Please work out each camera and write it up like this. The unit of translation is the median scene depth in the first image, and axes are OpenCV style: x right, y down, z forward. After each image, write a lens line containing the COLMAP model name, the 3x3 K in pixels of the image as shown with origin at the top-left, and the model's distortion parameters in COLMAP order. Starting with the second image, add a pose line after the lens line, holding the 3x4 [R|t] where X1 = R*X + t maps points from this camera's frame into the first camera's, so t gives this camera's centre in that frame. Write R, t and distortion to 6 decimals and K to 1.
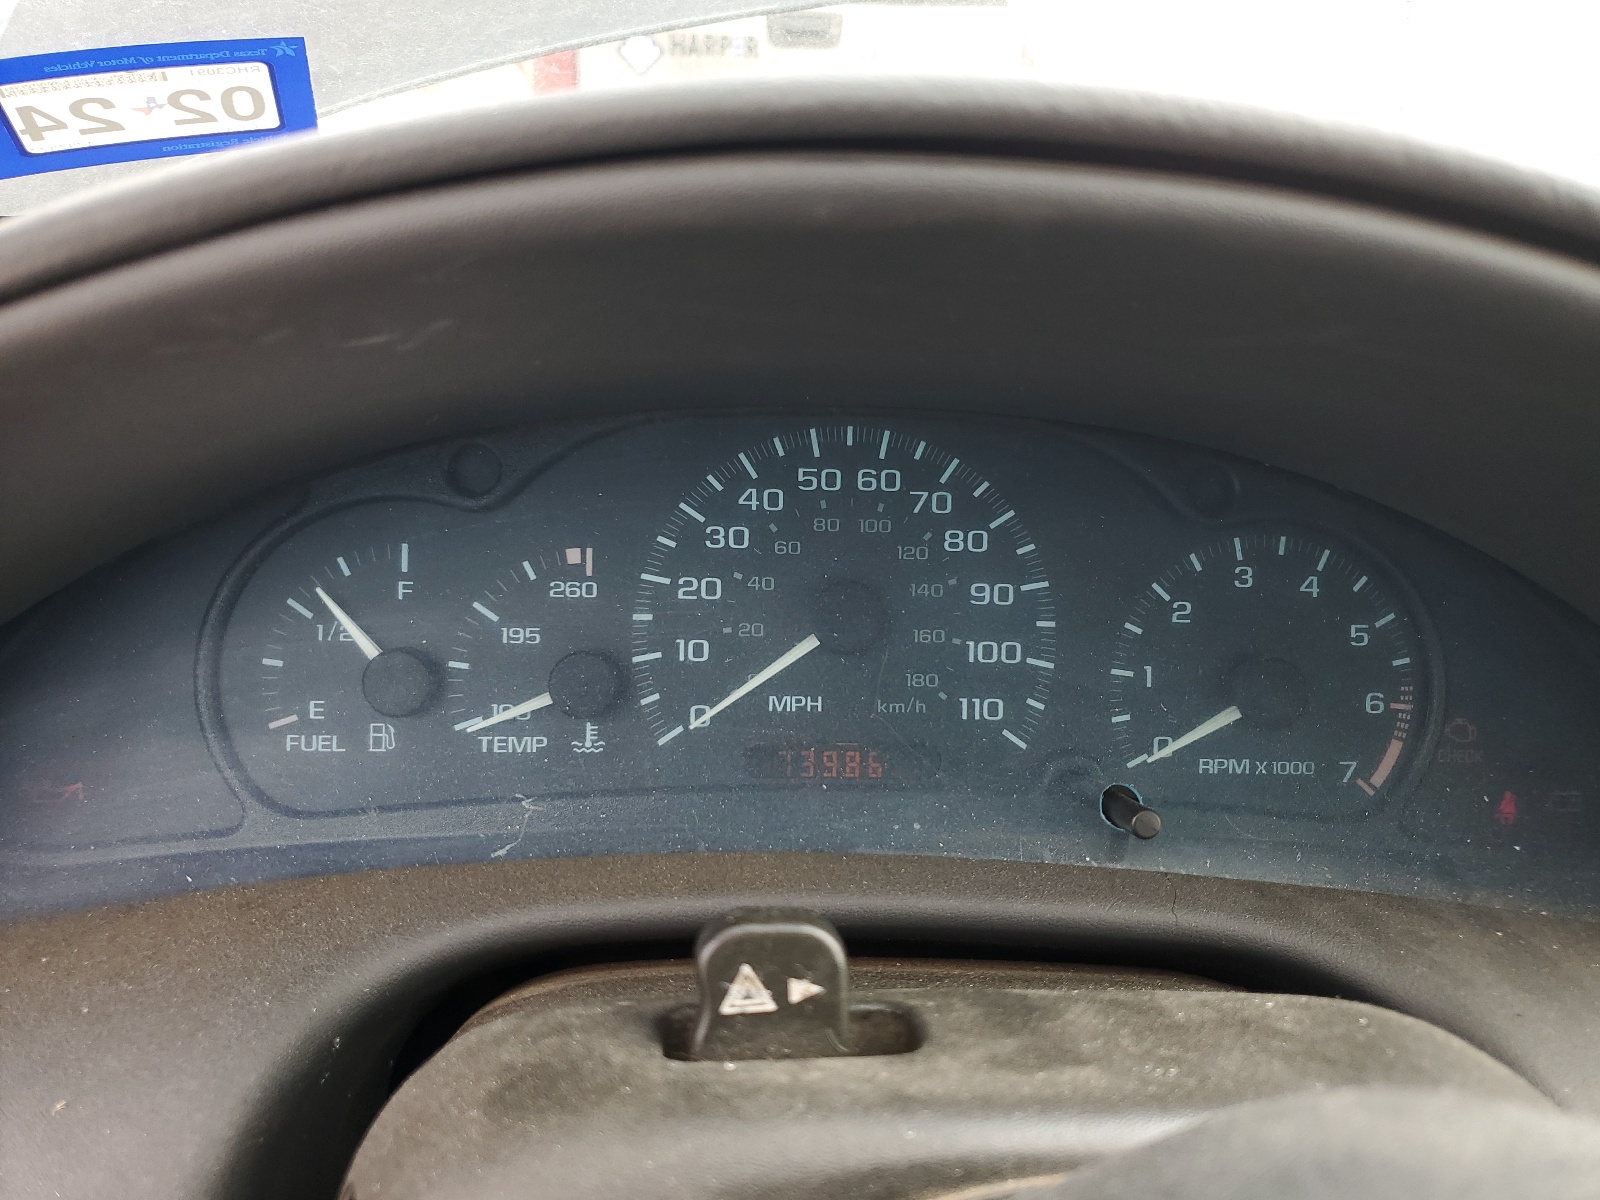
lens RADIAL K [[1206.7, 0, 801.6], [0, 1206.7, 598.6], [0, 0, 1]] dist [0.001729, -0.000825]
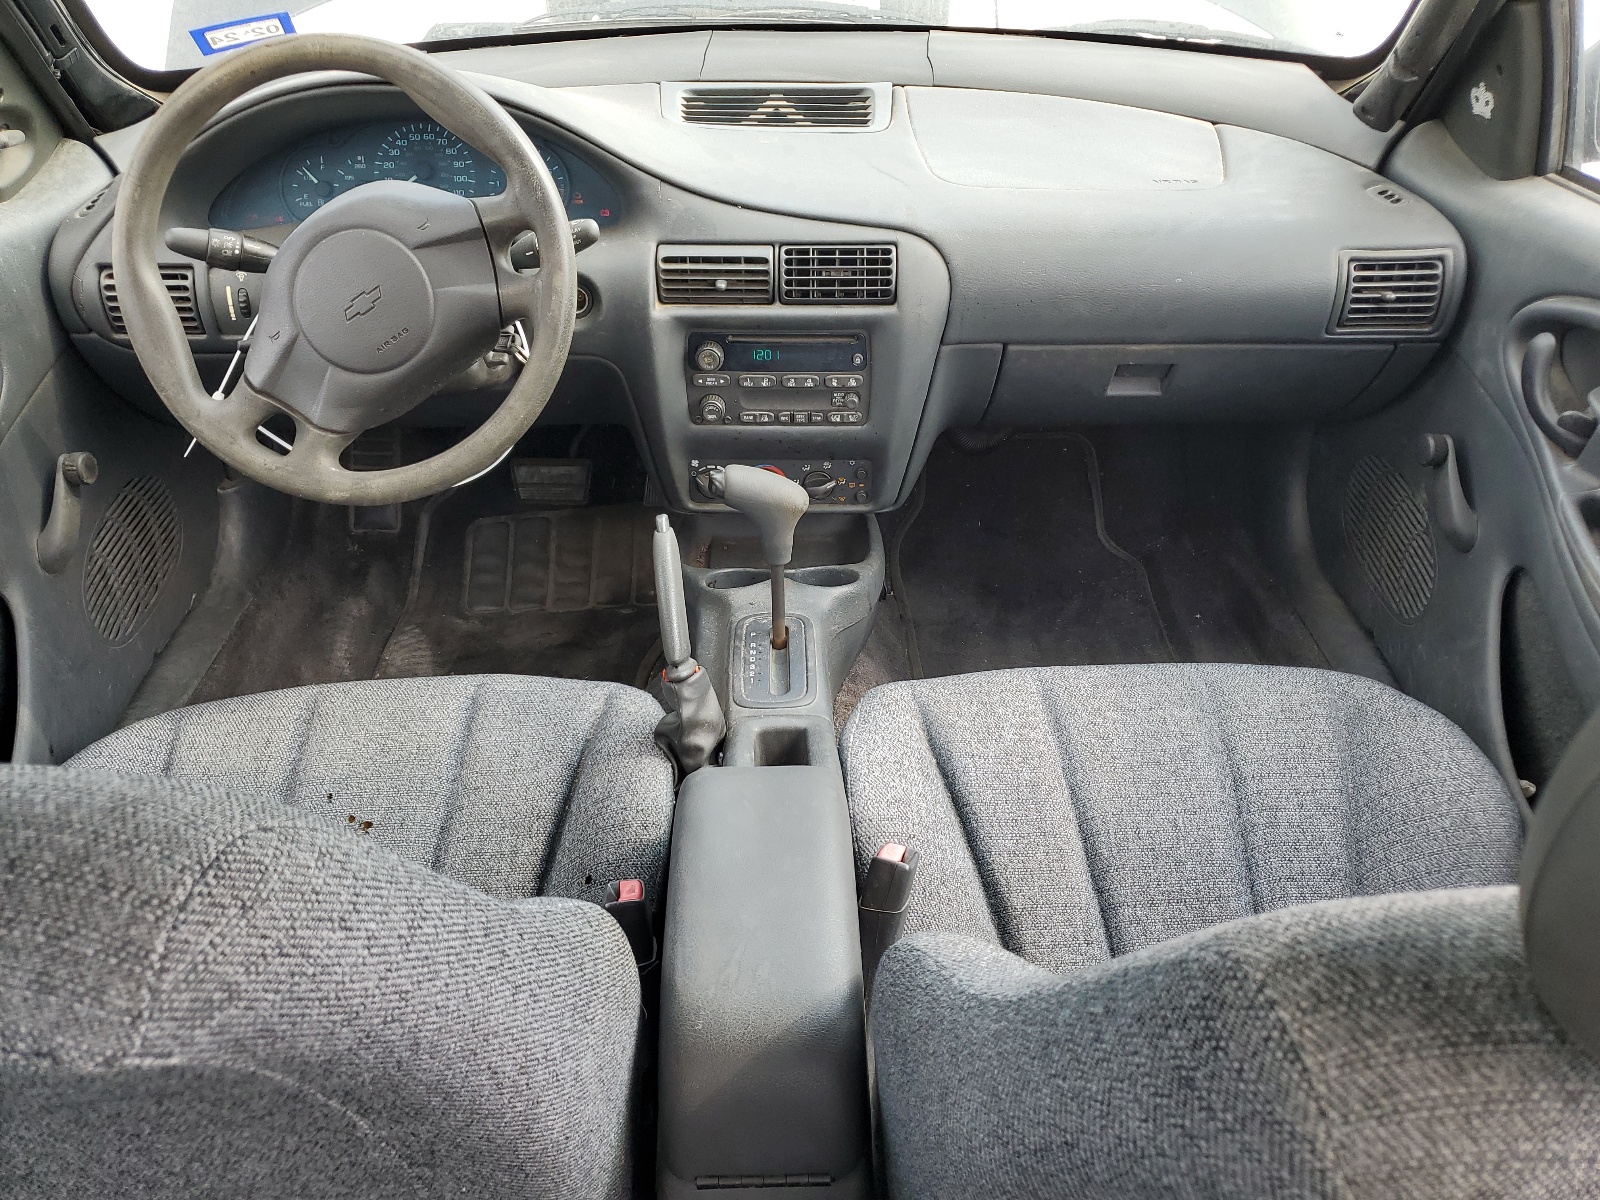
lens RADIAL K [[1206.7, 0, 799.1], [0, 1206.7, 601.7], [0, 0, 1]] dist [0.001729, -0.000825]
pose [[0.996624, -0.015520, -0.080615, 1.685737], [0.033248, 0.974136, 0.223503, 0.591130], [0.075061, -0.225429, 0.971364, -3.406451]]
